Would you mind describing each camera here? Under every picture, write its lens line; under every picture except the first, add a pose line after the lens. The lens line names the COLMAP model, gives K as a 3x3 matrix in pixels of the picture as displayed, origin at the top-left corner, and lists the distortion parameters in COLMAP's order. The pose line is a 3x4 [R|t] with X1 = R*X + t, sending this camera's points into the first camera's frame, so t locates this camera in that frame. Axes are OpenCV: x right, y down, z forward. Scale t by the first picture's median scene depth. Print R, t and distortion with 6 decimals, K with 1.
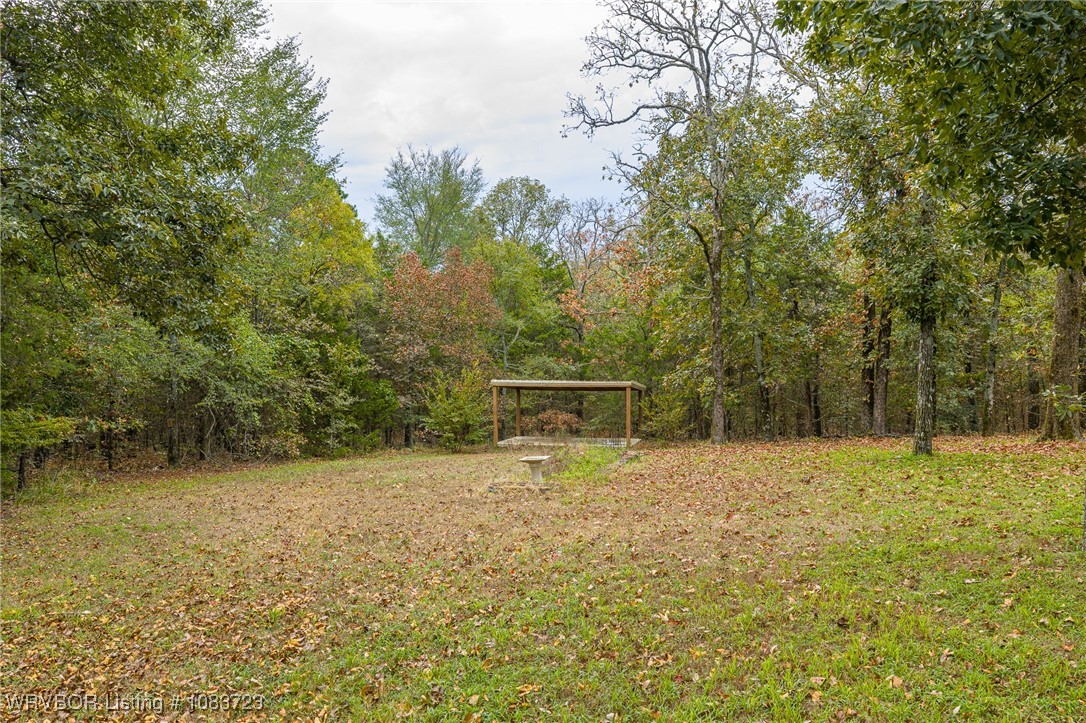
lens RADIAL K [[876.1, 0, 542.5], [0, 876.1, 362.2], [0, 0, 1]] dist [-0.001912, -0.001416]
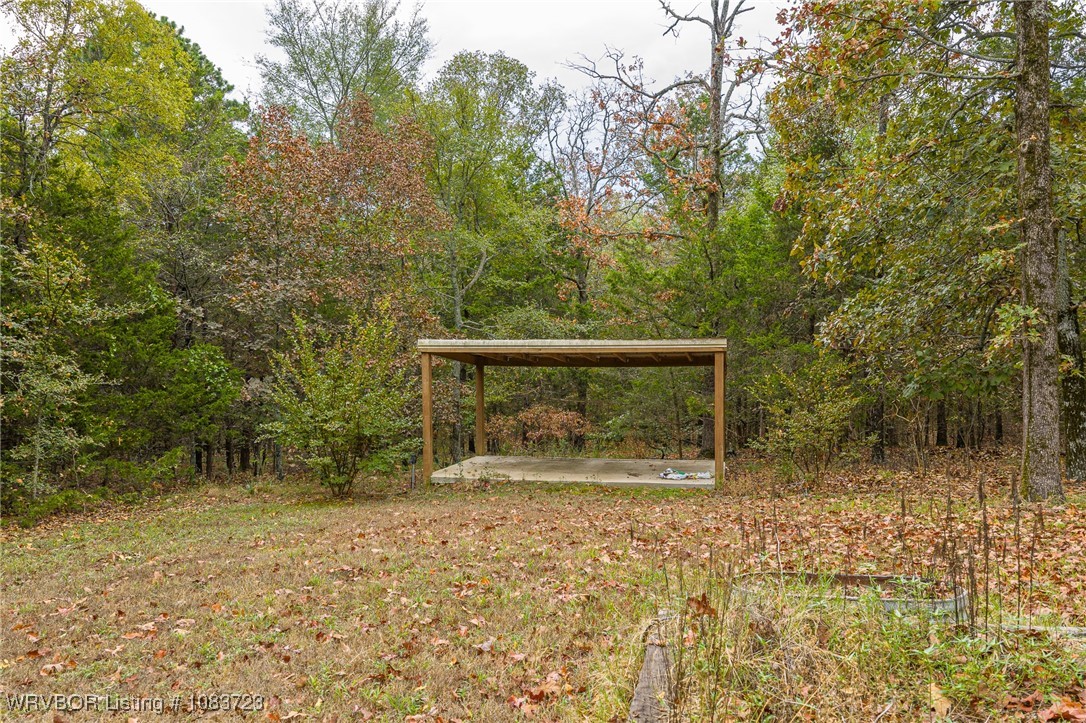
lens RADIAL K [[876.1, 0, 543.5], [0, 876.1, 361.6], [0, 0, 1]] dist [-0.001912, -0.001416]
pose [[0.999662, -0.001703, 0.025932, -0.003303], [0.001645, 0.999996, 0.002242, 0.024128], [-0.025936, -0.002198, 0.999661, 0.416605]]
